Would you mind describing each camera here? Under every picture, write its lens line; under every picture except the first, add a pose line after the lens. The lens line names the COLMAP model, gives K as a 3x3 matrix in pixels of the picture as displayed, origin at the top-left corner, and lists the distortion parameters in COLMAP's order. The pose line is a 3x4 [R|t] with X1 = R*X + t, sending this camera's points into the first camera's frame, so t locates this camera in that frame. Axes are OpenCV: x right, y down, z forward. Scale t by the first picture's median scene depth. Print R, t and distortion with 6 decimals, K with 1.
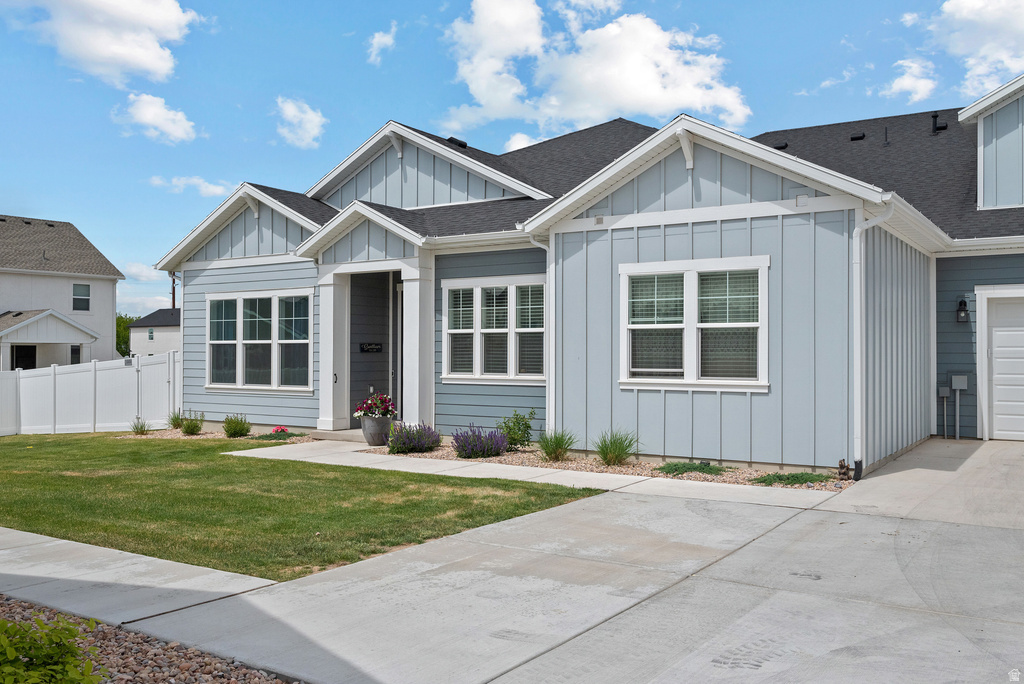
lens RADIAL K [[883.1, 0, 513.8], [0, 883.1, 353.6], [0, 0, 1]] dist [0.001417, -0.001004]
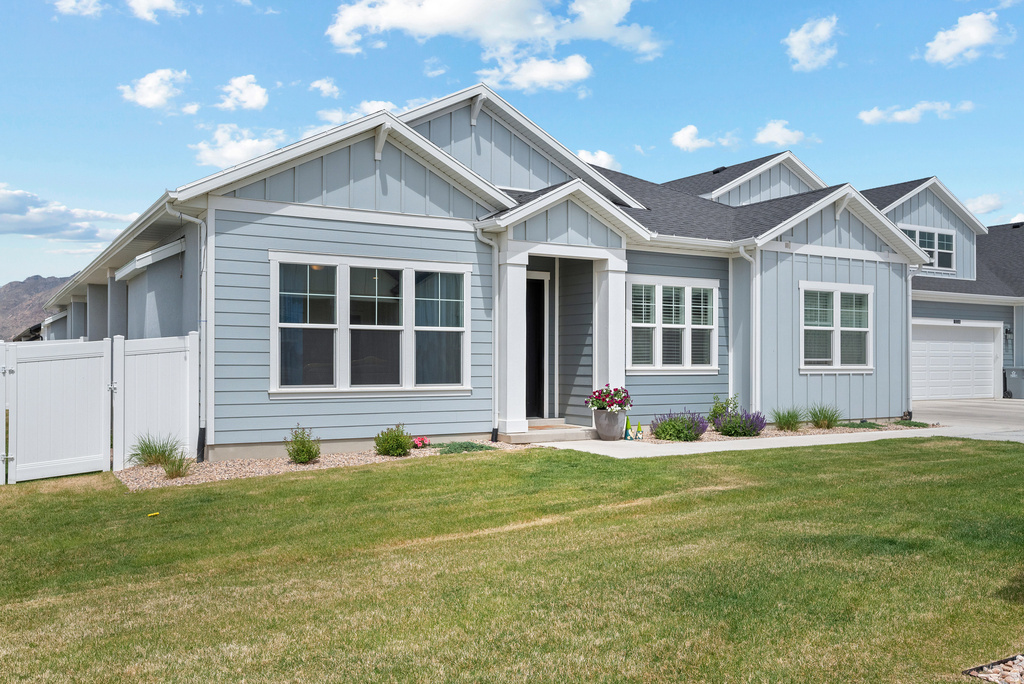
lens RADIAL K [[883.1, 0, 513.8], [0, 883.1, 353.6], [0, 0, 1]] dist [0.001417, -0.001004]
pose [[0.439312, 0.007021, 0.898307, -1.061972], [-0.001777, 0.999974, -0.006947, 0.016003], [-0.898333, 0.001456, 0.439314, 0.672101]]
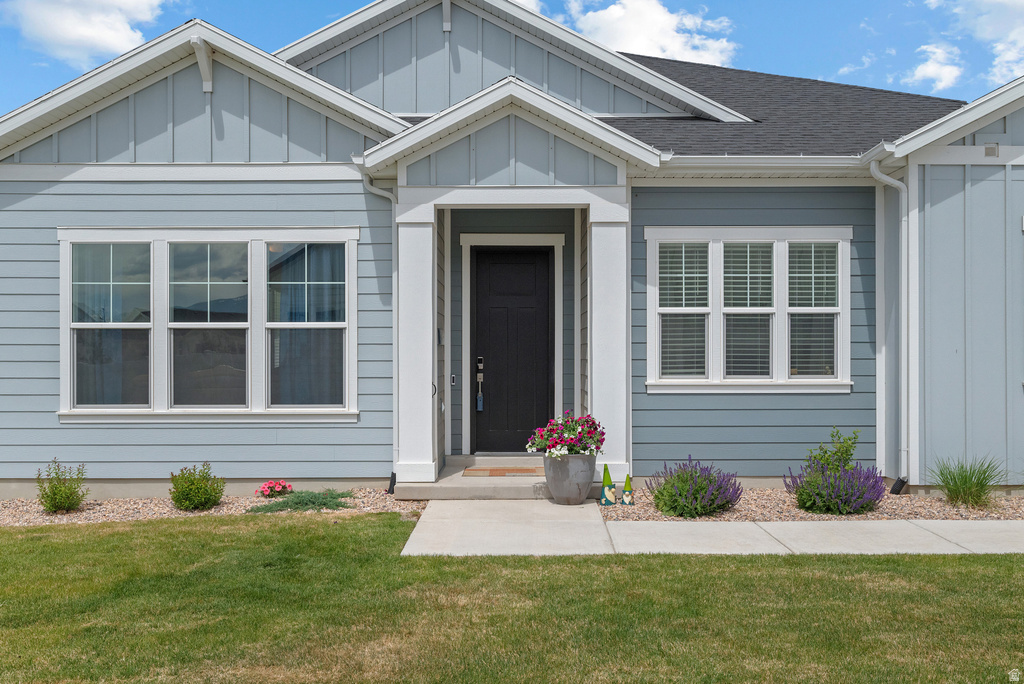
lens RADIAL K [[883.1, 0, 513.8], [0, 883.1, 353.6], [0, 0, 1]] dist [0.001417, -0.001004]
pose [[0.835651, -0.002523, 0.549255, -0.504459], [0.003269, 0.999995, -0.000379, 0.005431], [-0.549251, 0.002112, 0.835655, 0.534810]]
